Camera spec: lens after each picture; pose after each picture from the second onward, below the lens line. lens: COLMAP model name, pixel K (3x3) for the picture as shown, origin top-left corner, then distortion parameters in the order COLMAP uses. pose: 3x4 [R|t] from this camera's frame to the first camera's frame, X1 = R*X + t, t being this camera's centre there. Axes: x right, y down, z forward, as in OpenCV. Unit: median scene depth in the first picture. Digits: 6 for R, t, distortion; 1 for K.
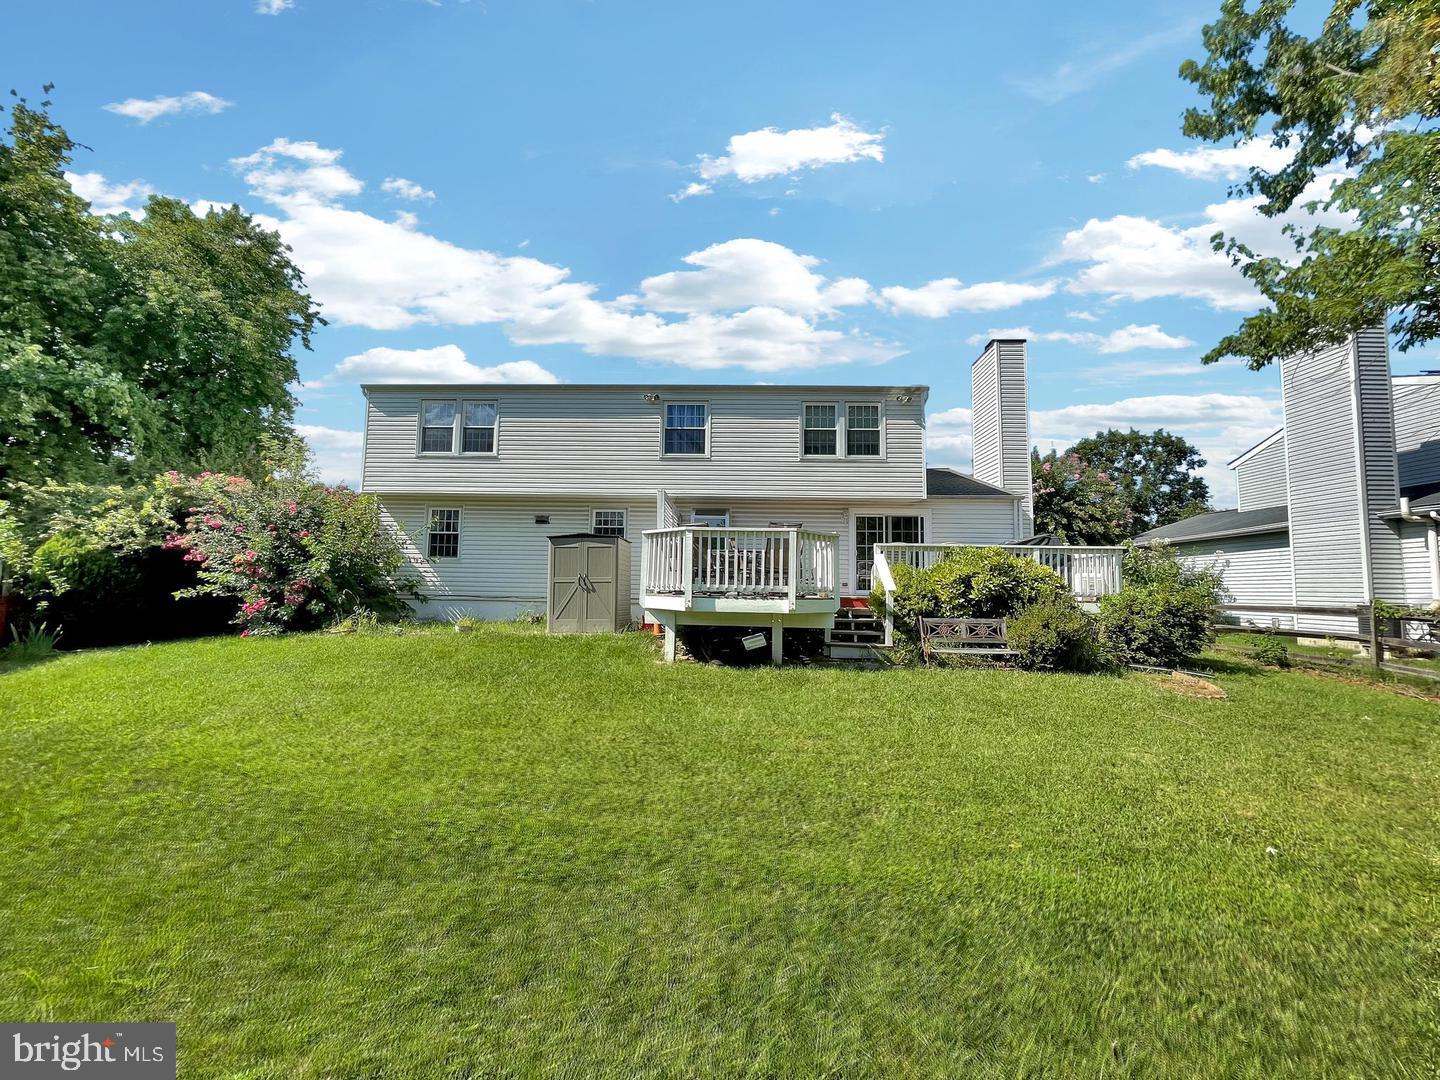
lens RADIAL K [[582.7, 0, 721.1], [0, 582.7, 540.8], [0, 0, 1]] dist [0.000348, 0.000740]
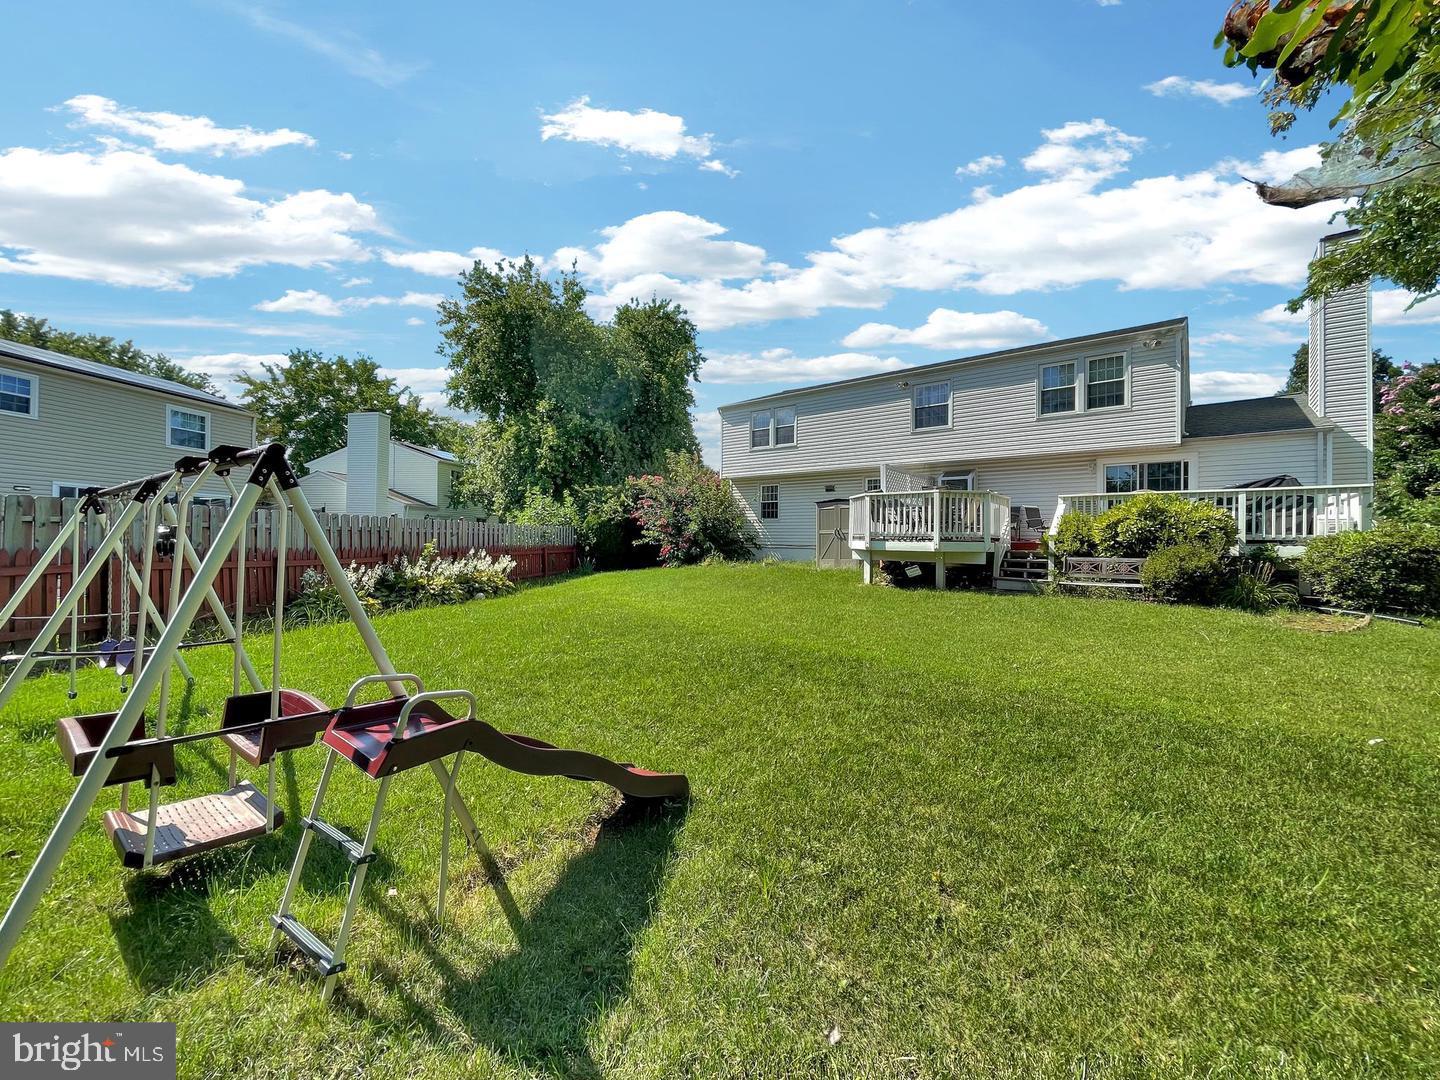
lens RADIAL K [[582.7, 0, 721.1], [0, 582.7, 540.8], [0, 0, 1]] dist [0.000348, 0.000740]
pose [[0.796905, -0.007864, -0.604053, 0.361189], [0.051072, 0.997212, 0.054396, -0.002108], [0.601941, -0.074199, 0.795086, -0.274117]]
